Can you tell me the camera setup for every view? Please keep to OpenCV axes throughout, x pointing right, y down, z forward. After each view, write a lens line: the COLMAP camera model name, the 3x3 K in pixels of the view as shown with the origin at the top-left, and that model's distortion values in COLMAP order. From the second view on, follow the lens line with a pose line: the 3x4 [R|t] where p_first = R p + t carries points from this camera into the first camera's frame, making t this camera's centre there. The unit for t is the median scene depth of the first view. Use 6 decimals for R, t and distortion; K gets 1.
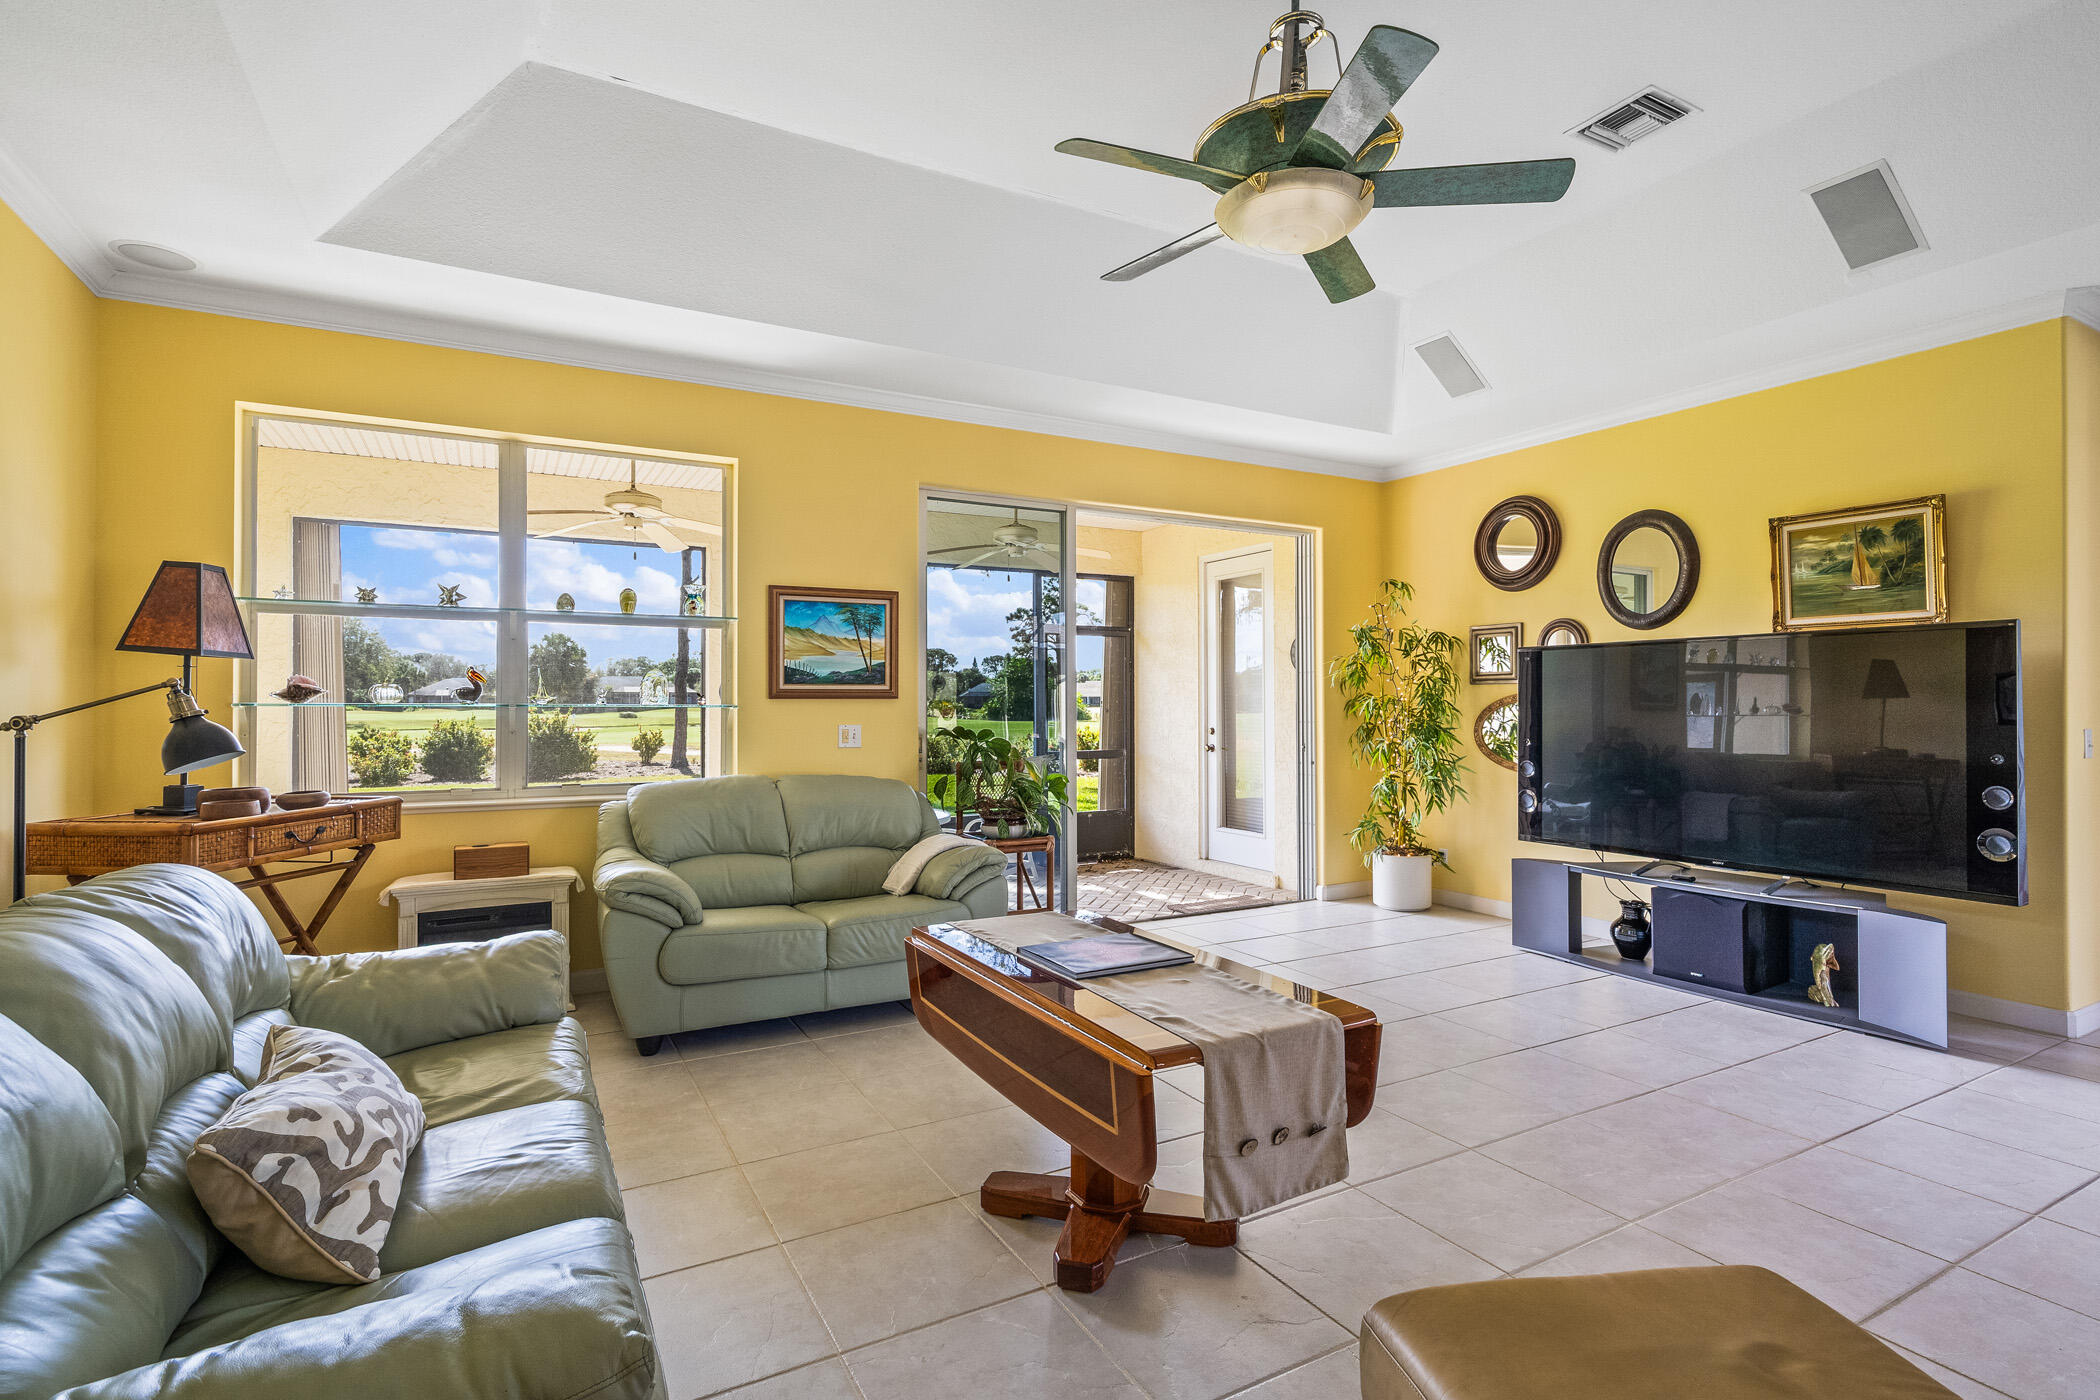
lens RADIAL K [[1005.7, 0, 1048.6], [0, 1005.7, 697.3], [0, 0, 1]] dist [0.000722, 0.000055]
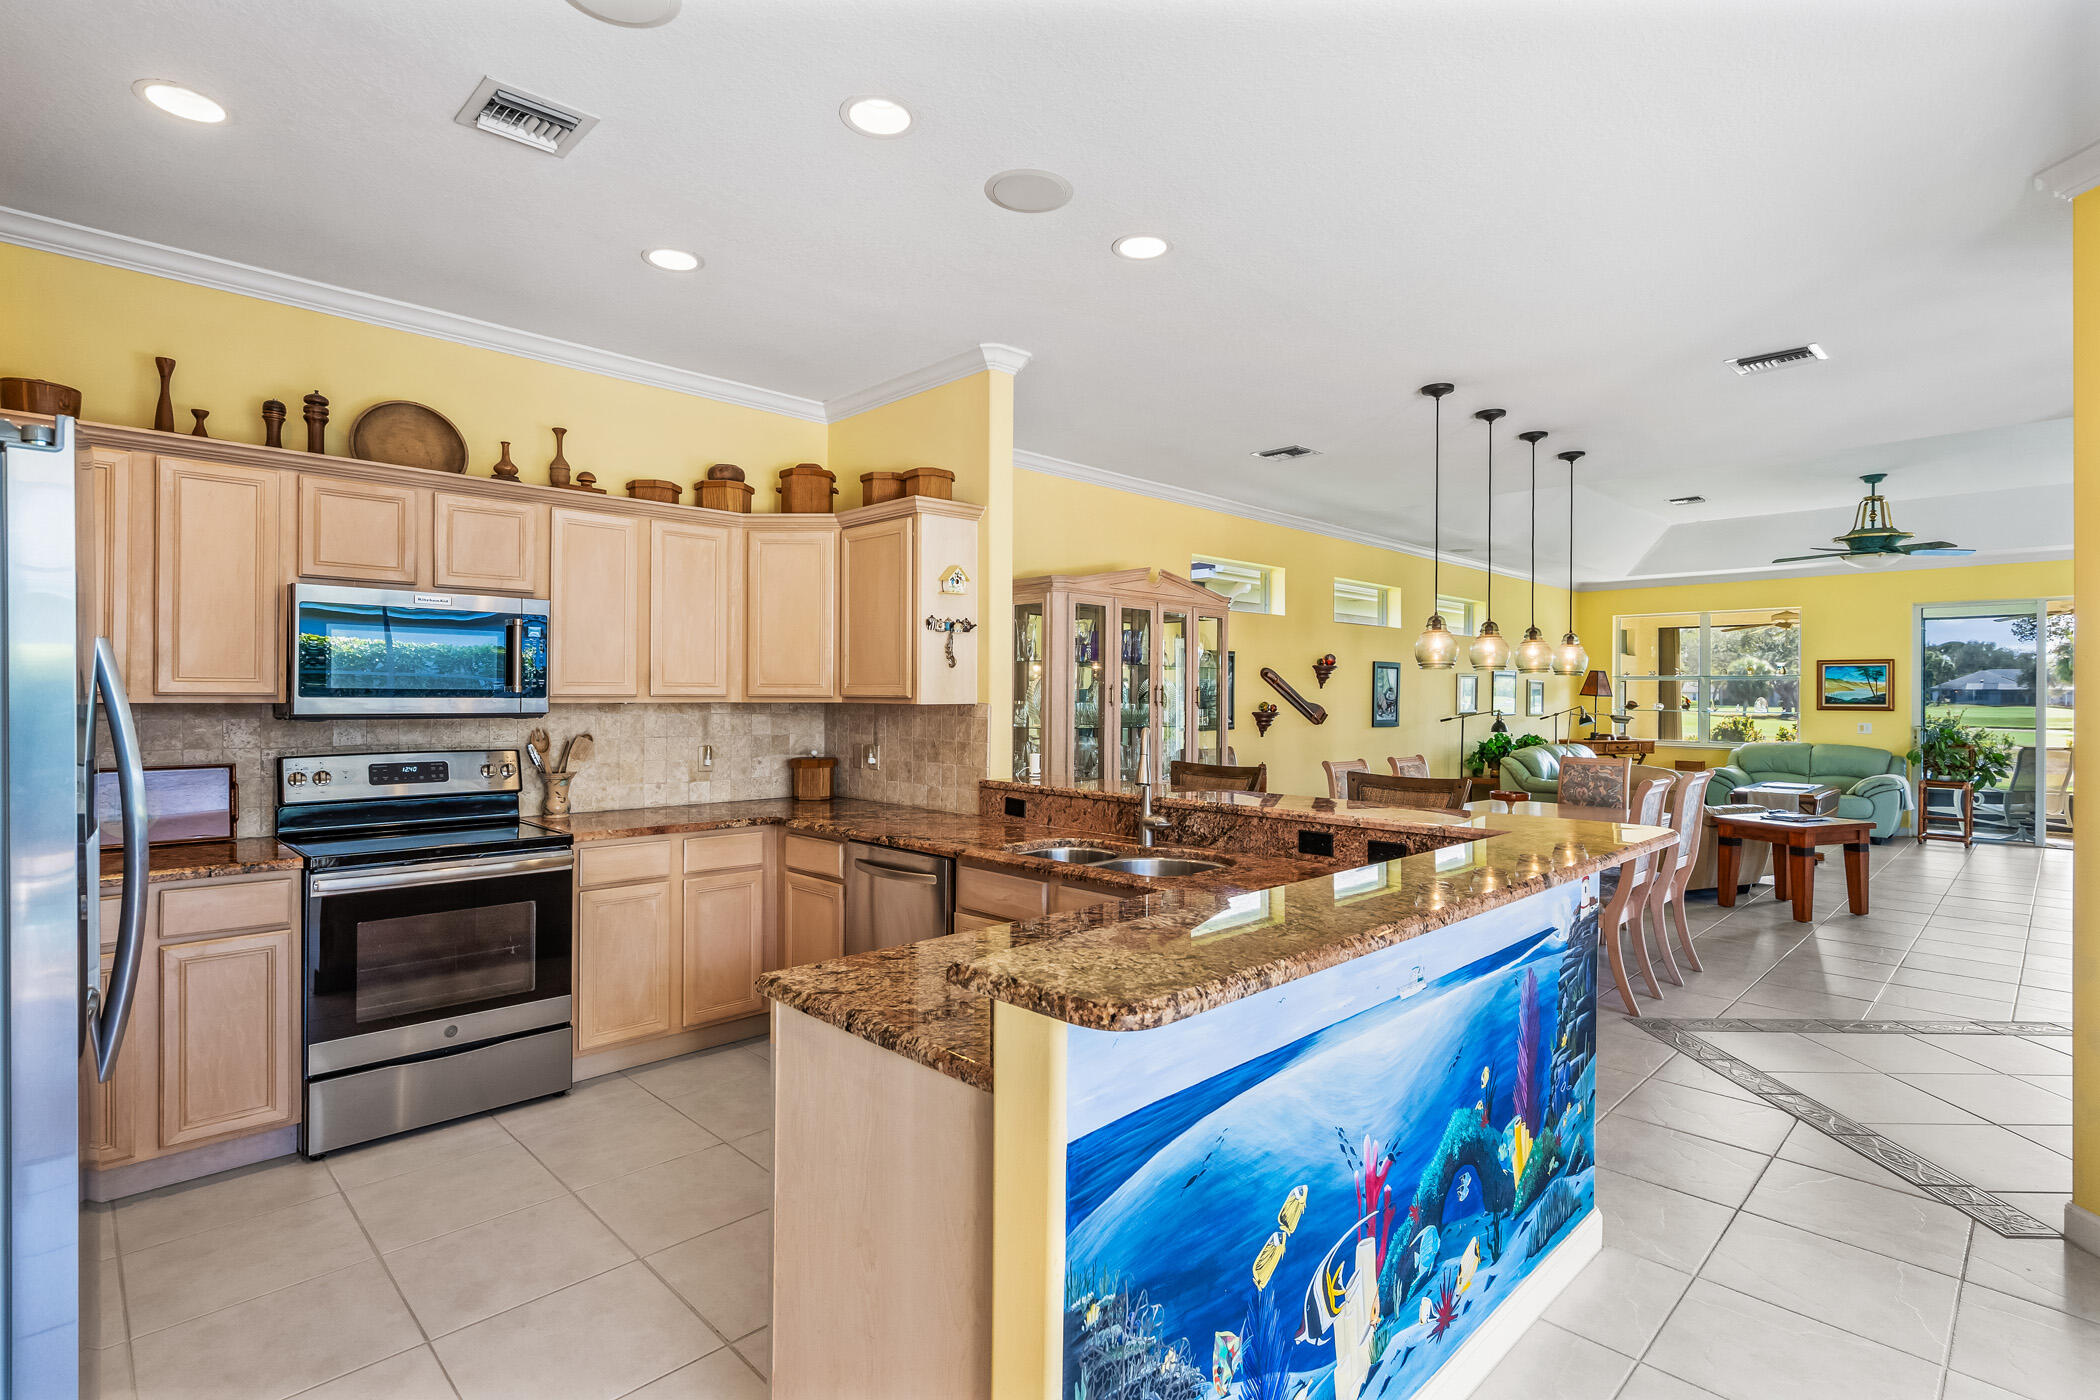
lens RADIAL K [[1006.5, 0, 1044.1], [0, 1006.5, 693.7], [0, 0, 1]] dist [0.002301, 0.000359]
pose [[0.267064, 0.003841, -0.963671, 1.454032], [-0.000269, 0.999992, 0.003911, -0.044250], [0.963679, -0.000785, 0.267063, -1.297423]]
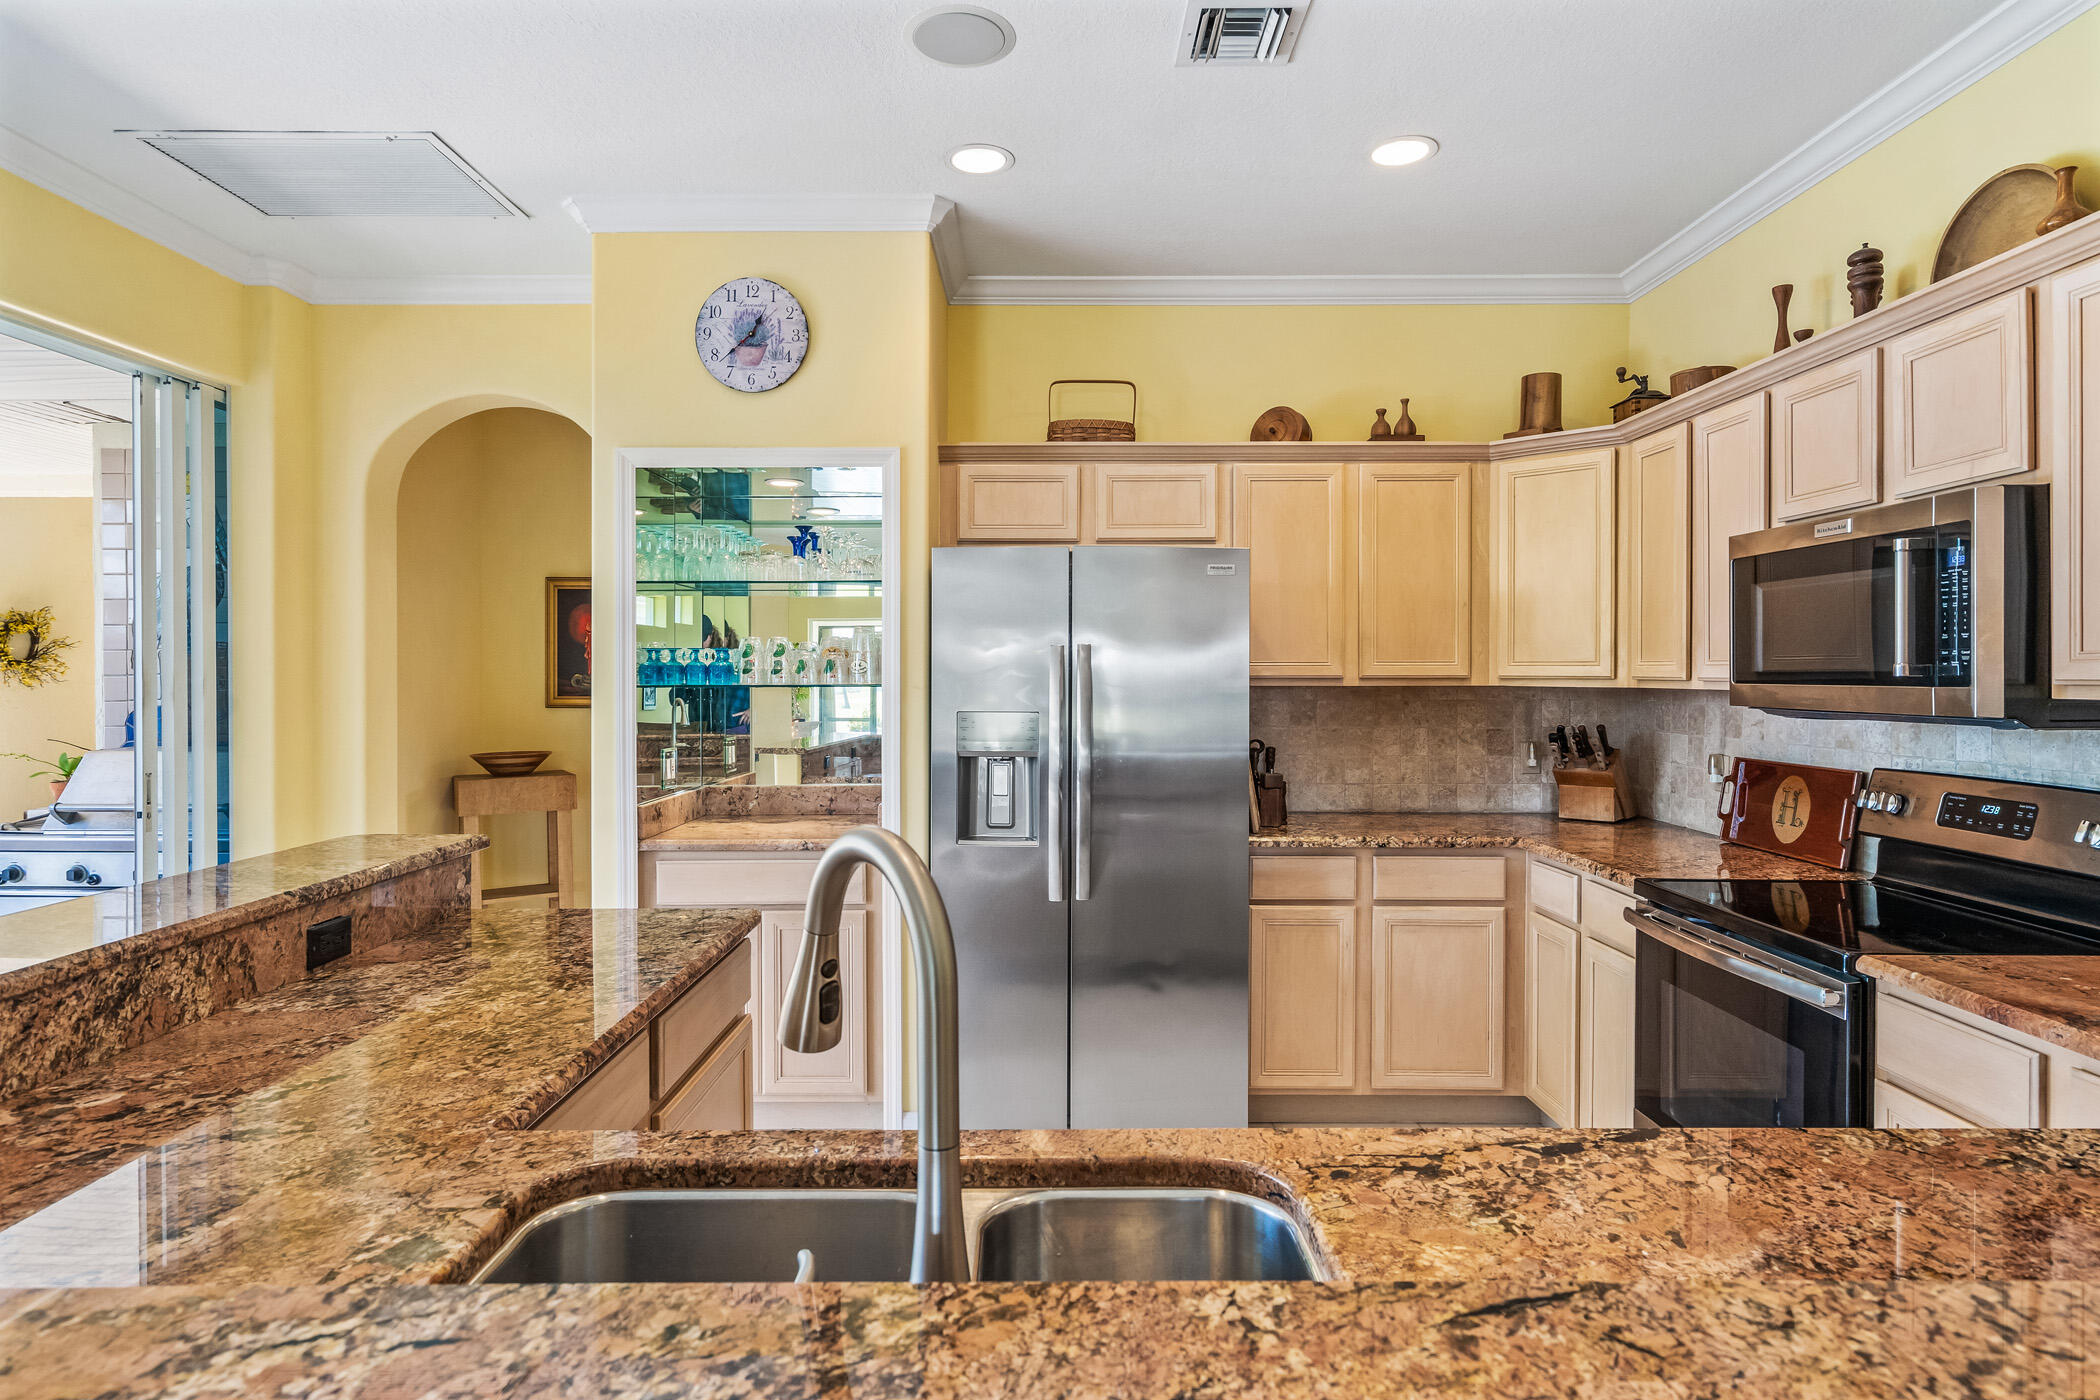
lens RADIAL K [[1168.3, 0, 1039.4], [0, 1168.3, 684.1], [0, 0, 1]] dist [0.006483, 0.001017]
pose [[-0.870654, -0.000401, 0.491896, 0.695571], [0.000142, 0.999999, 0.001067, -0.039529], [-0.491896, 0.000999, -0.870653, -0.900840]]
